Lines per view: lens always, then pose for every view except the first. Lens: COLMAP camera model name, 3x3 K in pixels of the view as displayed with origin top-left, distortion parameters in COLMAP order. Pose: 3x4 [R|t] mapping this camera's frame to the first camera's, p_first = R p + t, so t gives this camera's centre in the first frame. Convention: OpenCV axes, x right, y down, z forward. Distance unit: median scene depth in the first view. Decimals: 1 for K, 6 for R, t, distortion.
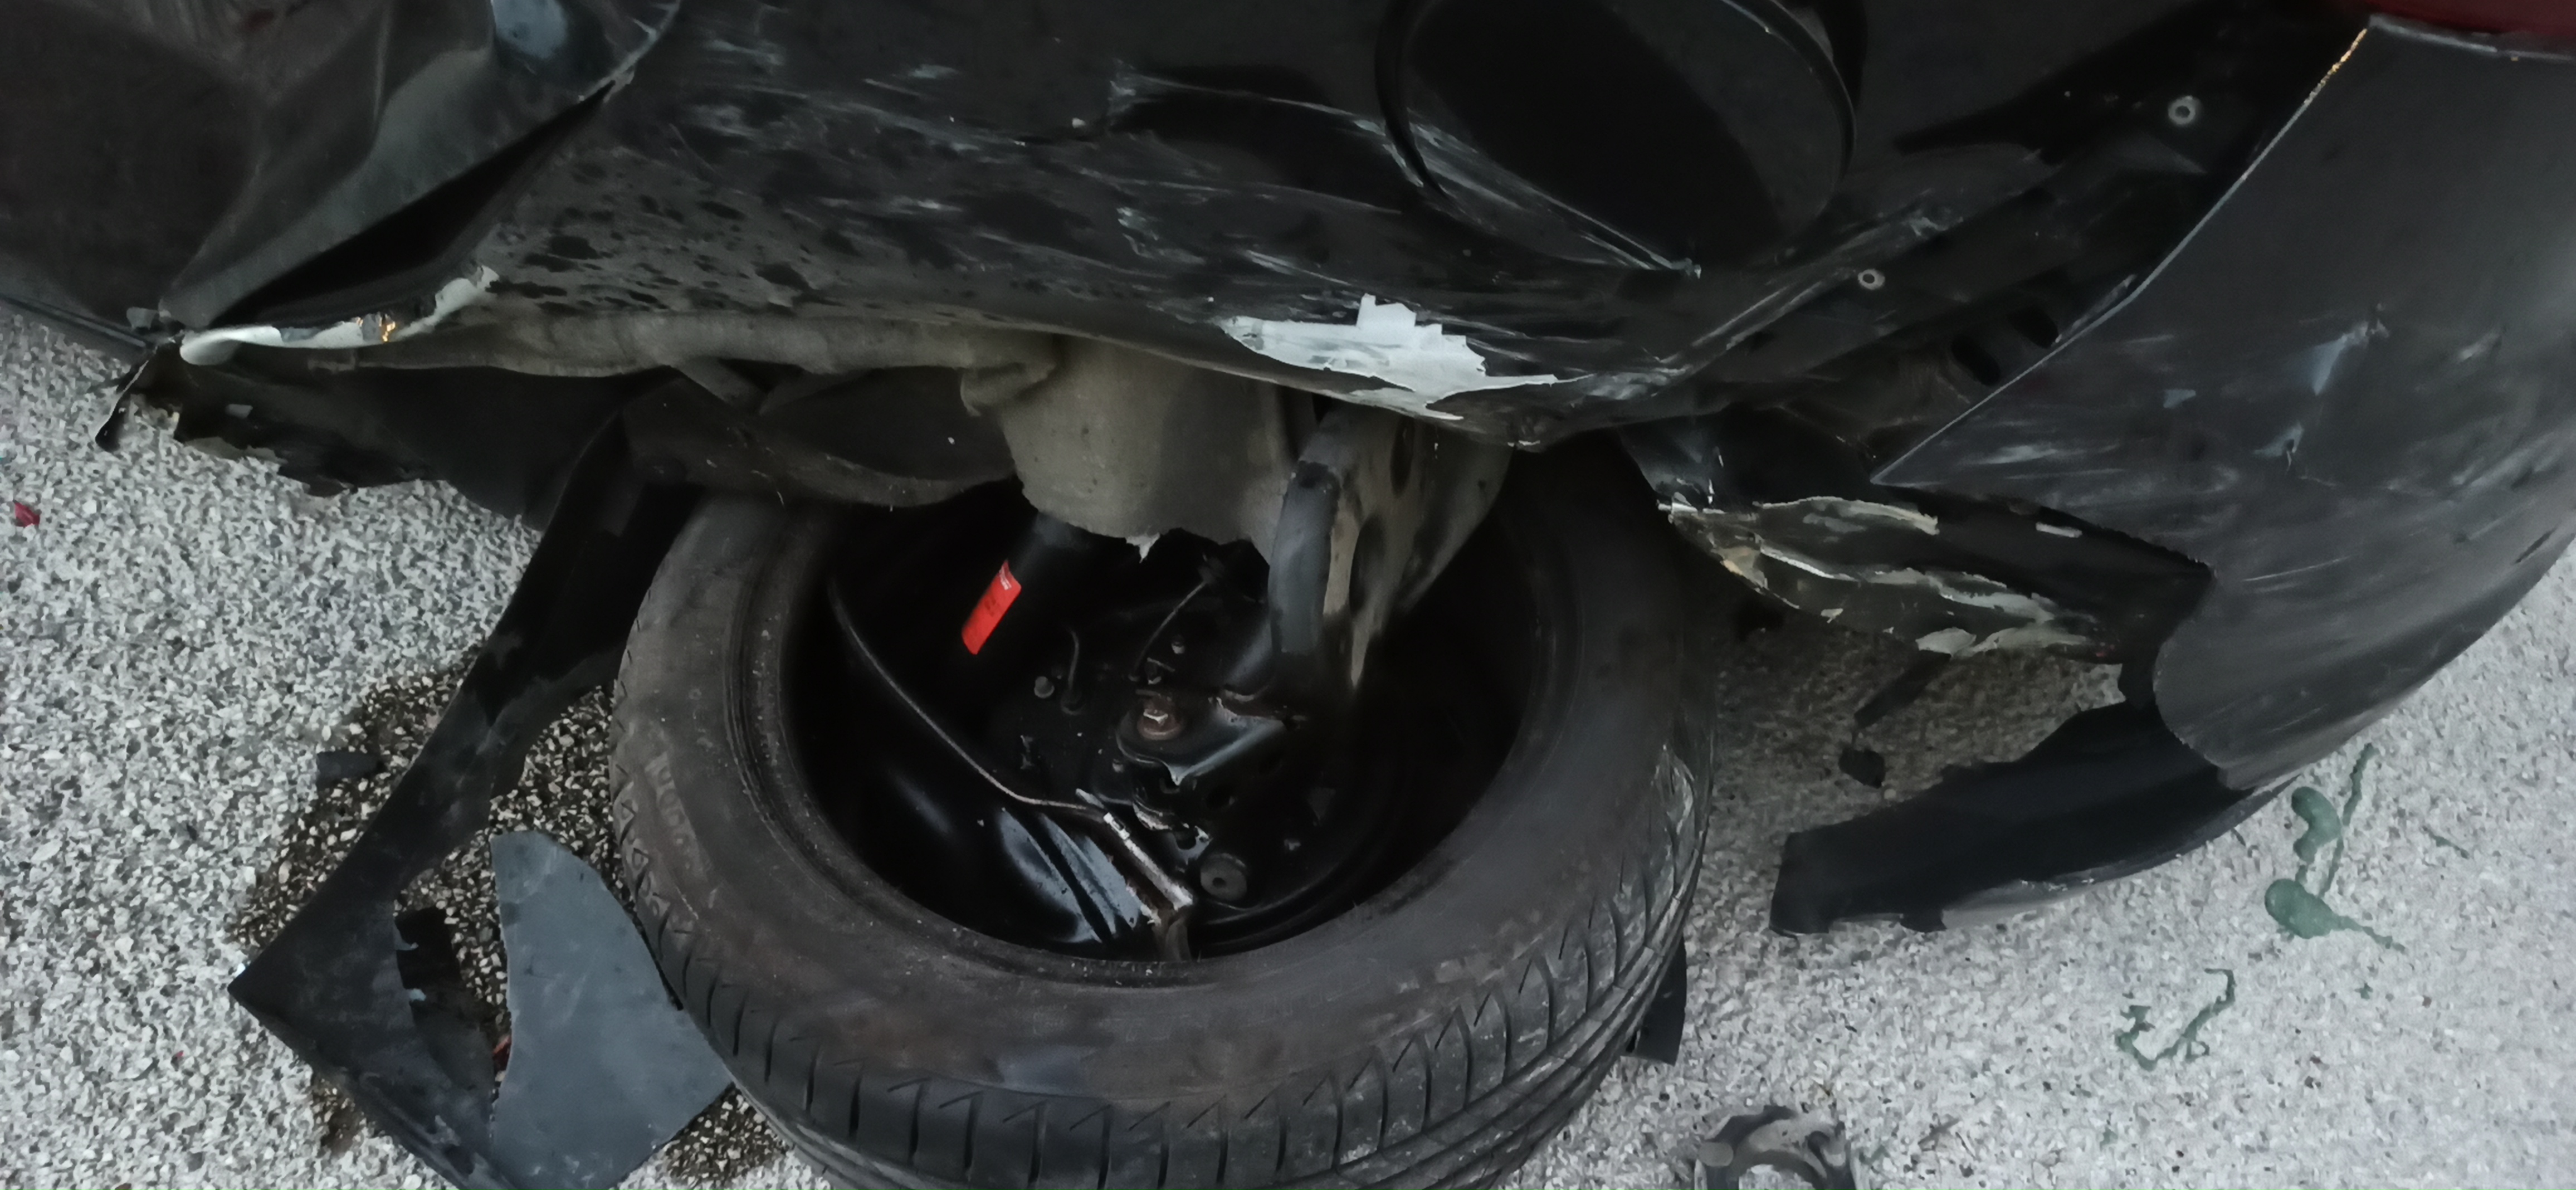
lens RADIAL K [[1928.4, 0, 1371.0], [0, 1928.4, 600.9], [0, 0, 1]] dist [0.031880, -0.016476]
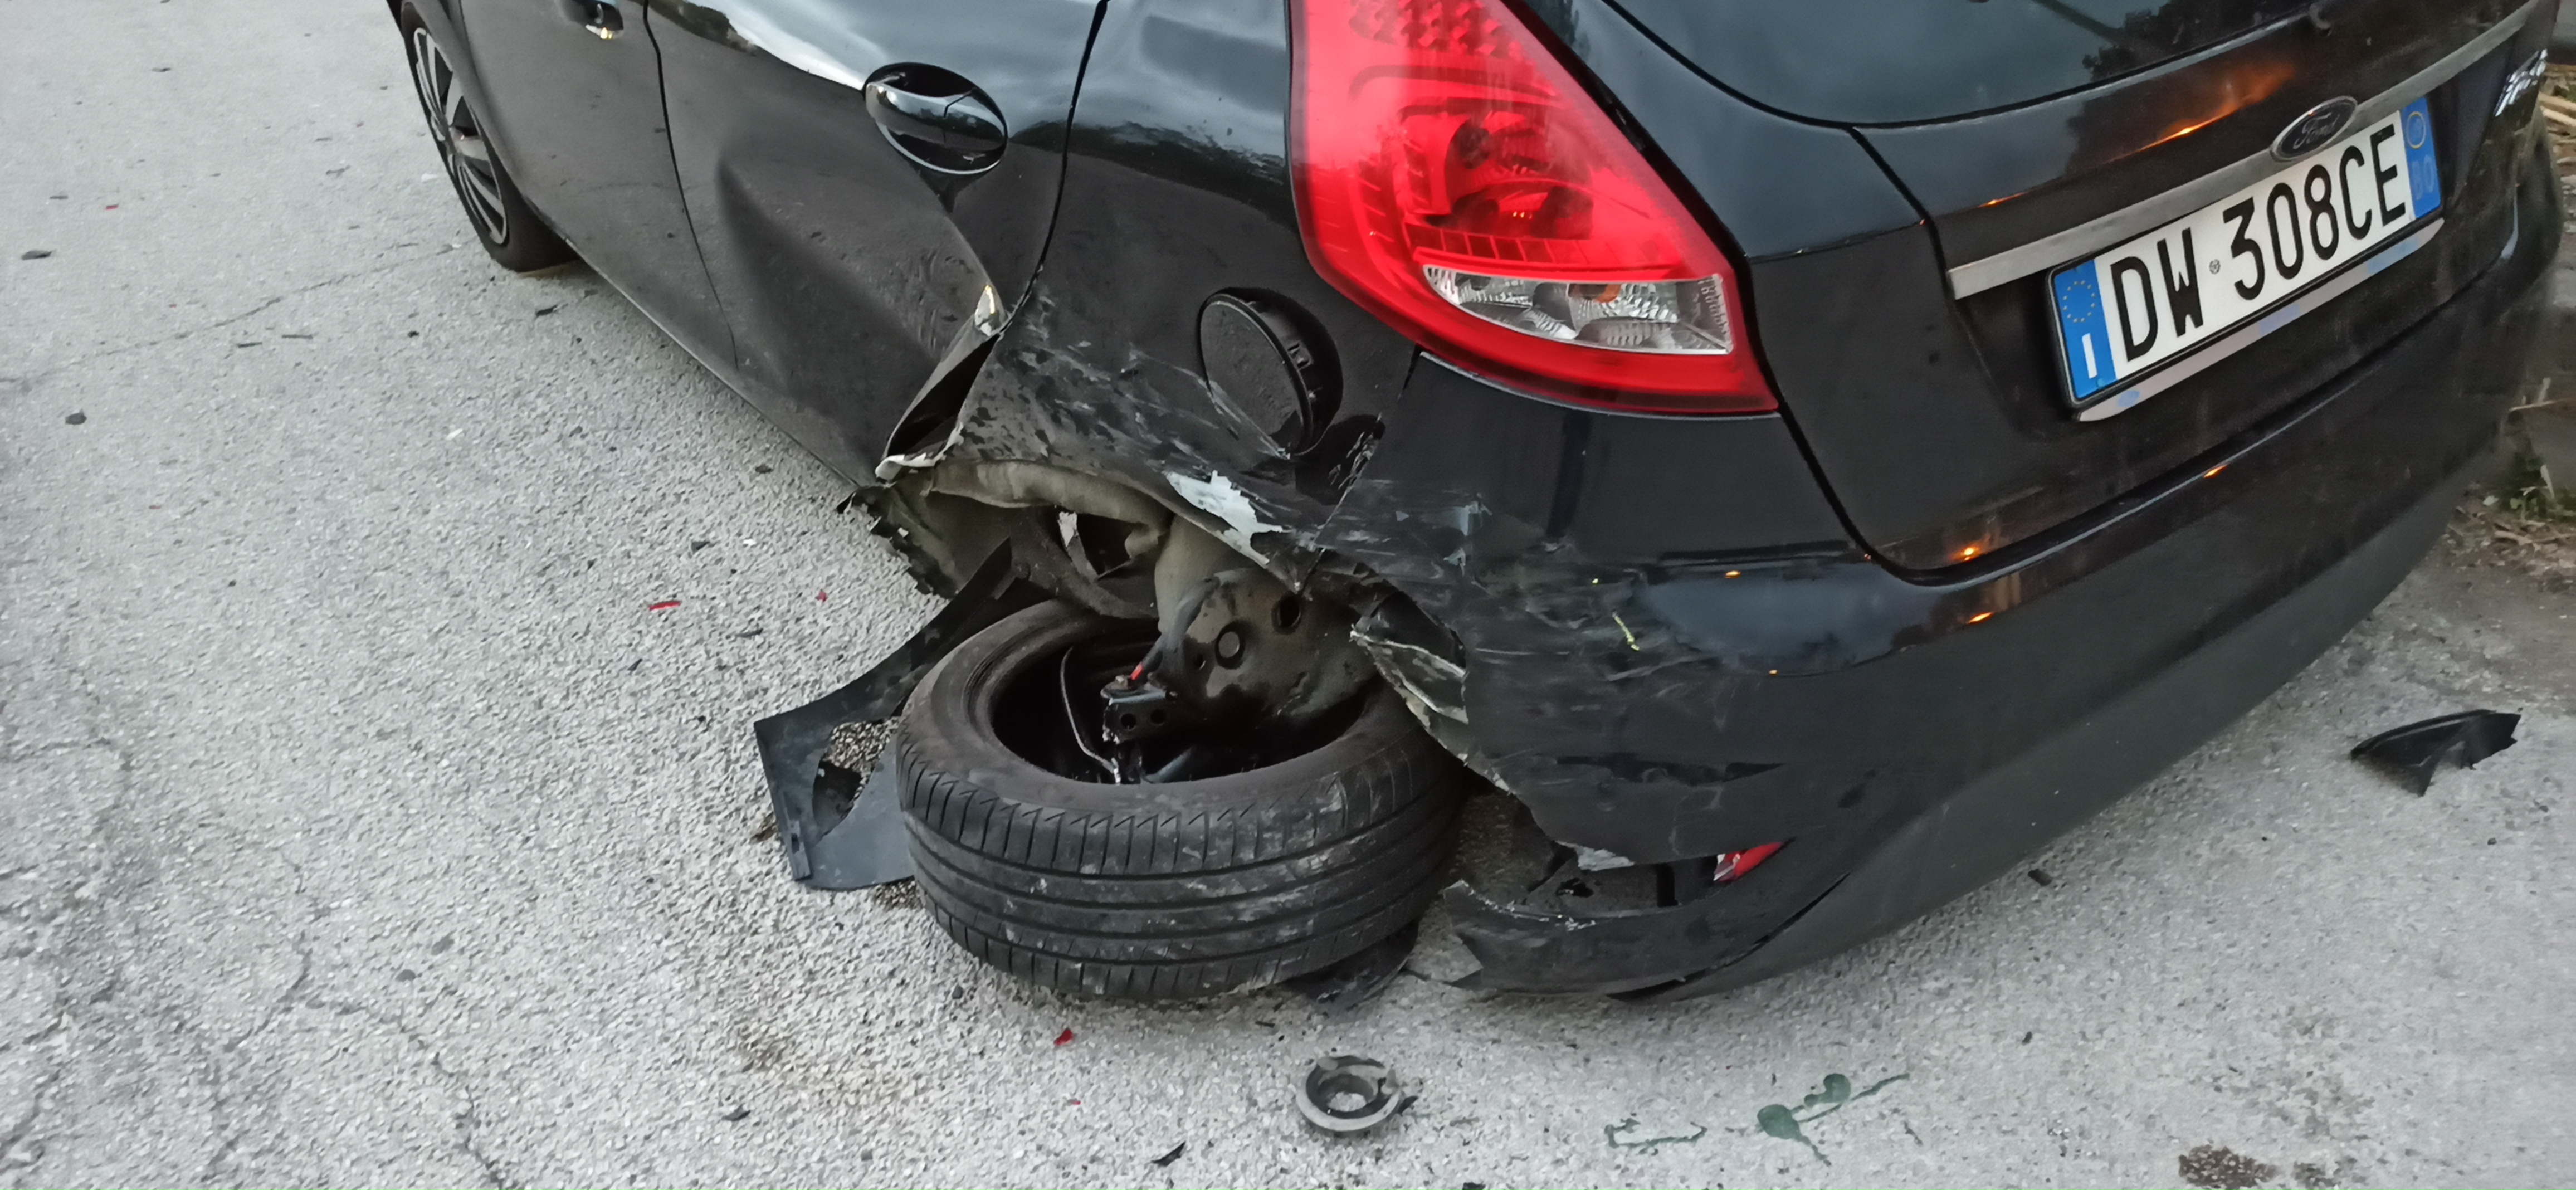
lens RADIAL K [[1928.4, 0, 1371.0], [0, 1928.4, 600.9], [0, 0, 1]] dist [0.031880, -0.016476]
pose [[0.854827, 0.221224, -0.469394, 1.110305], [-0.396377, 0.862169, -0.315516, 0.551346], [0.334897, 0.455768, 0.824693, -0.691305]]
